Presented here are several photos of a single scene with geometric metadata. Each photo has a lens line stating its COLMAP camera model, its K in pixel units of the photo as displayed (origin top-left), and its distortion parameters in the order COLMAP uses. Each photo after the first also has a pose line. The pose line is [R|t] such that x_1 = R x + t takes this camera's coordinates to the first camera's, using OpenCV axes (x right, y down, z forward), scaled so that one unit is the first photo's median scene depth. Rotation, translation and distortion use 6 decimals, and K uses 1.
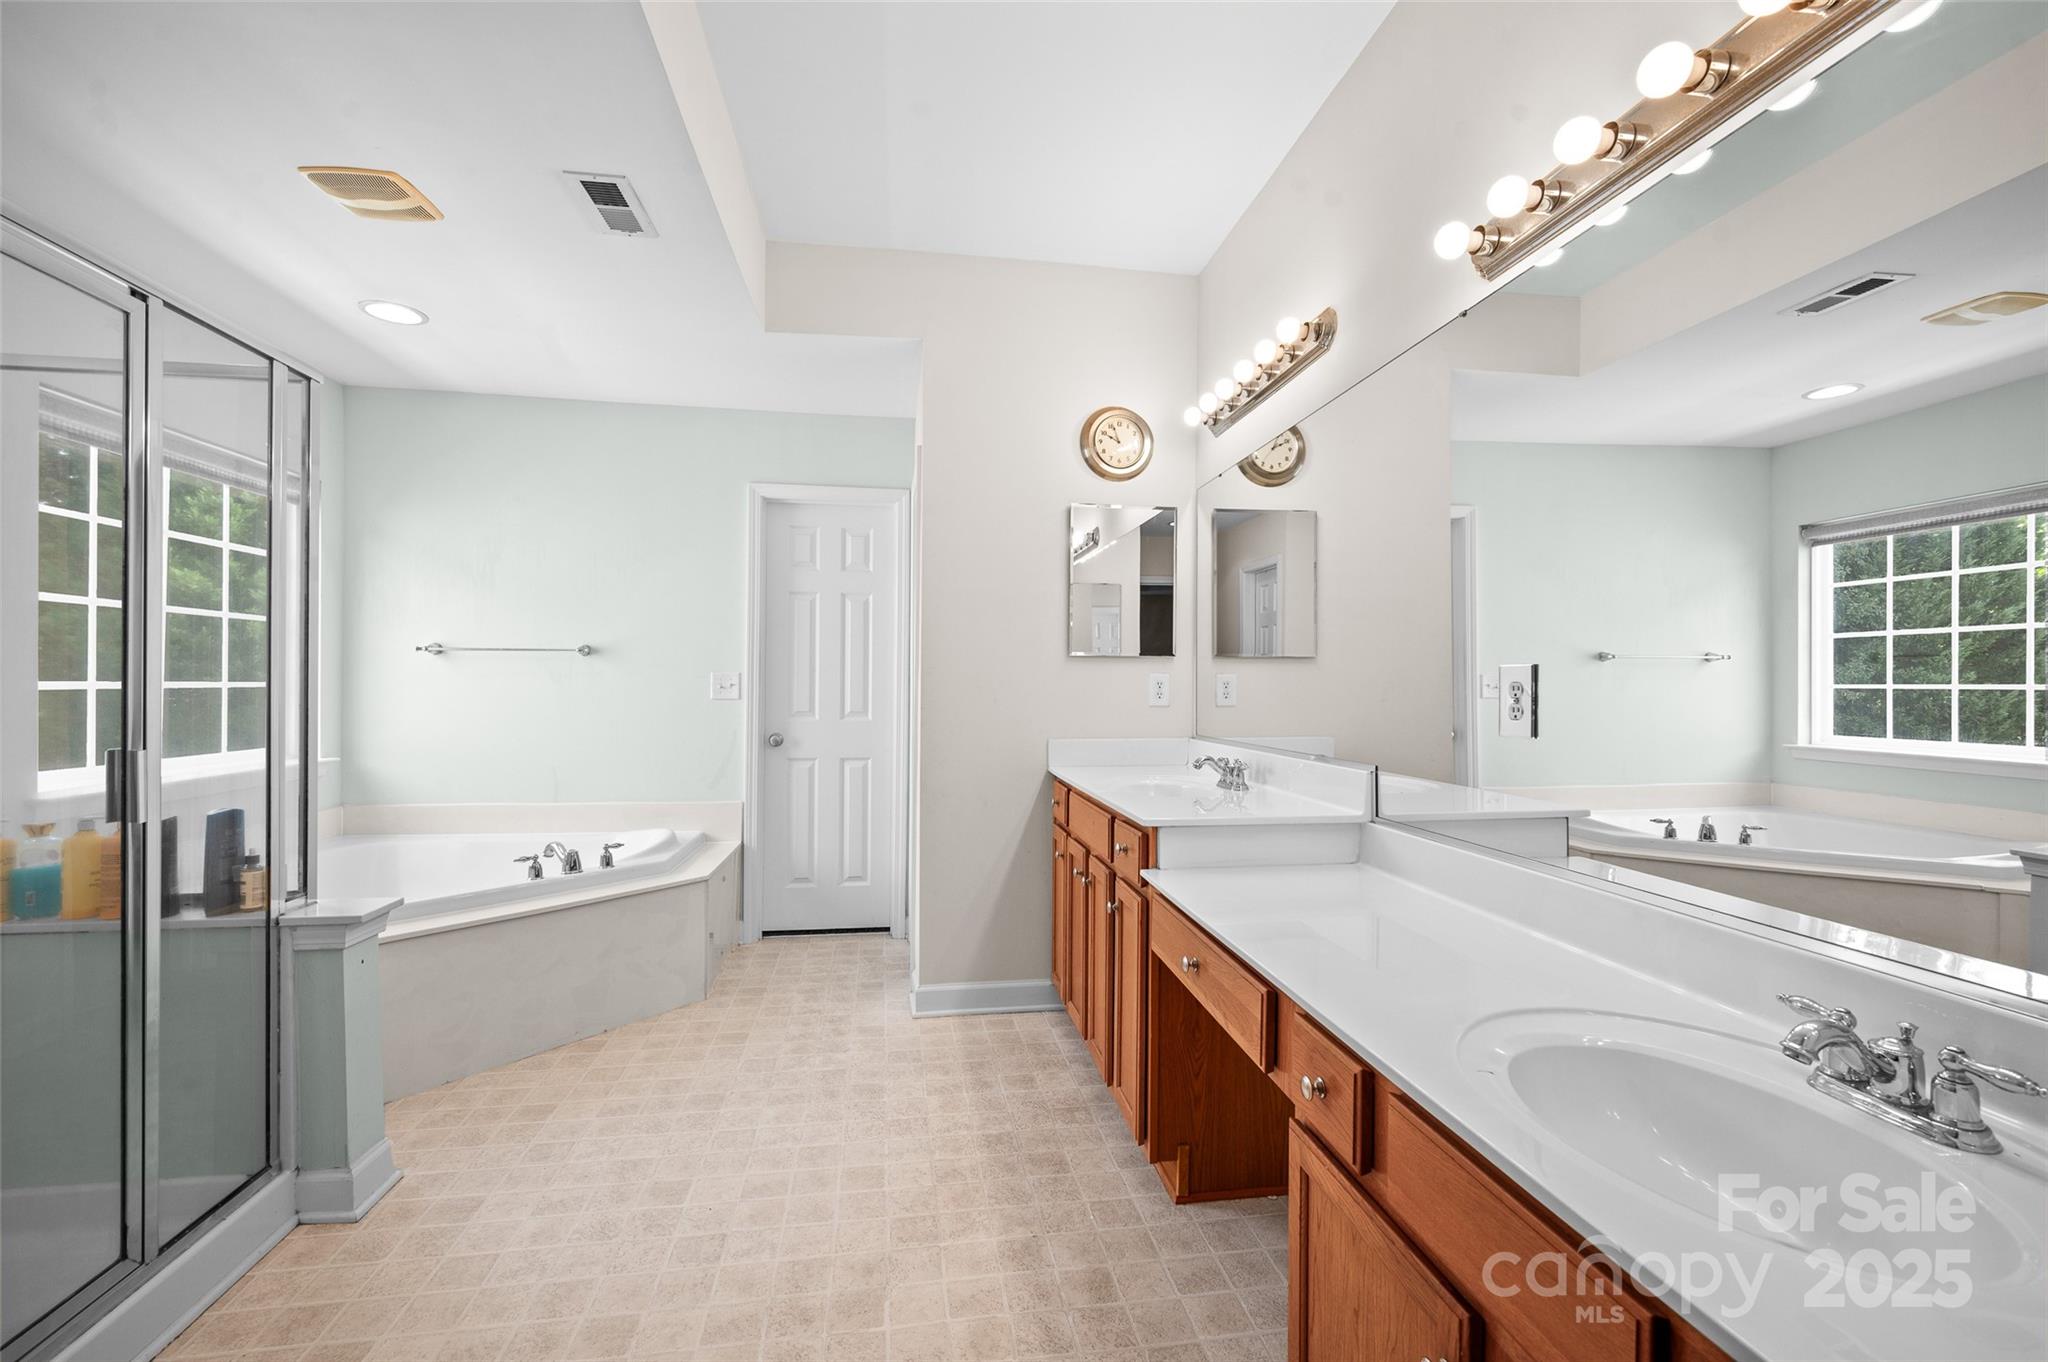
lens RADIAL K [[854.7, 0, 1022.1], [0, 854.7, 683.1], [0, 0, 1]] dist [-0.001663, 0.000007]
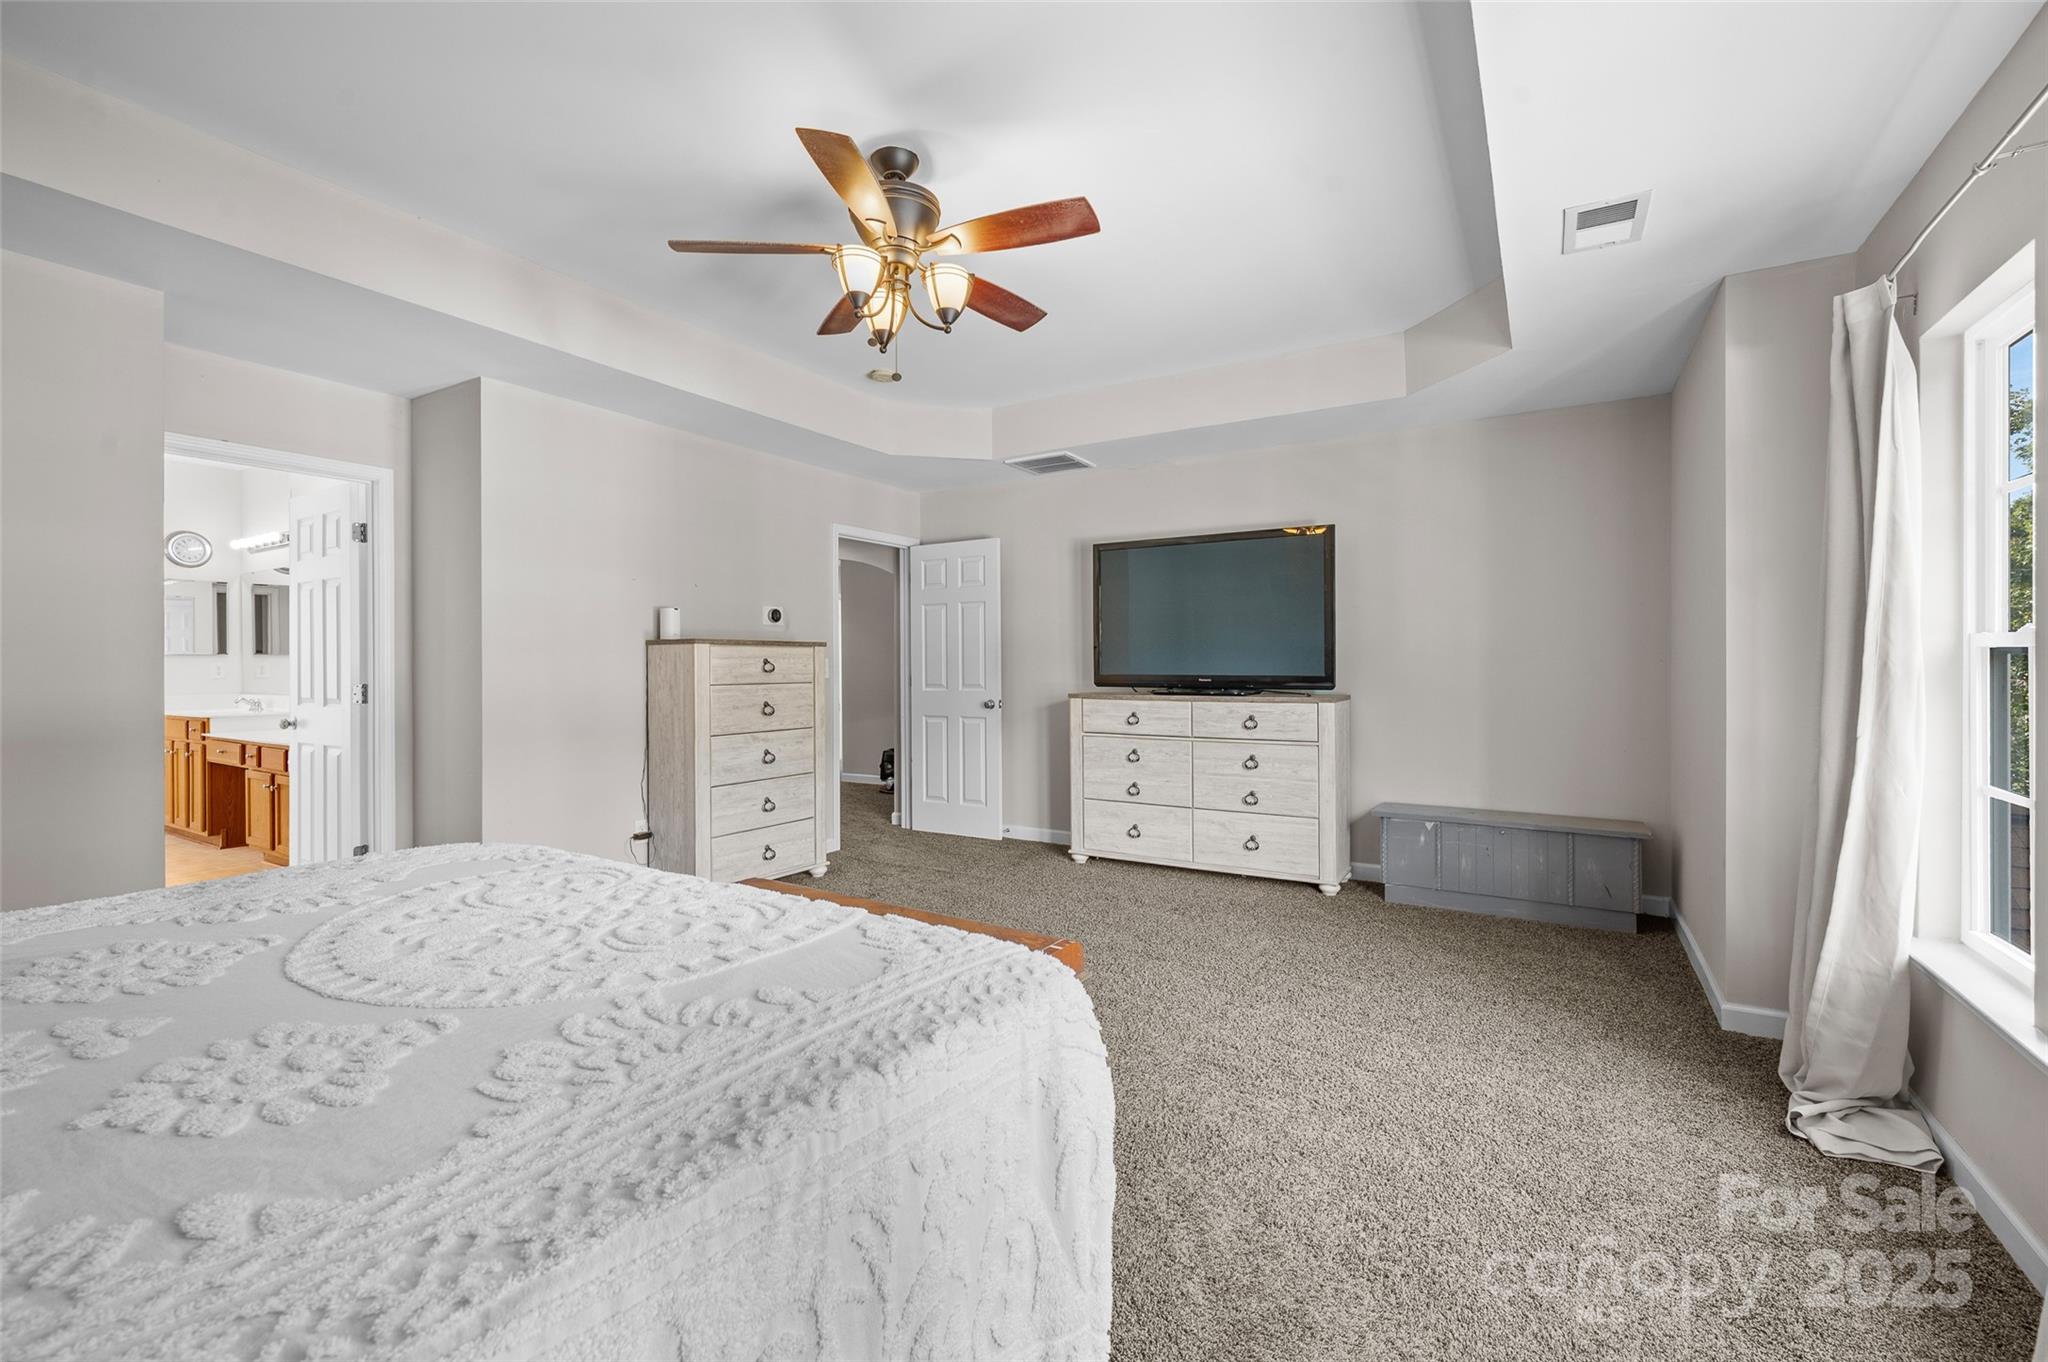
lens RADIAL K [[854.7, 0, 1027.2], [0, 854.7, 679.4], [0, 0, 1]] dist [-0.001663, 0.000007]
pose [[0.643811, -0.020194, 0.764918, -0.257129], [0.007663, 0.999772, 0.019944, -0.001245], [-0.765146, -0.006979, 0.643819, -2.886905]]
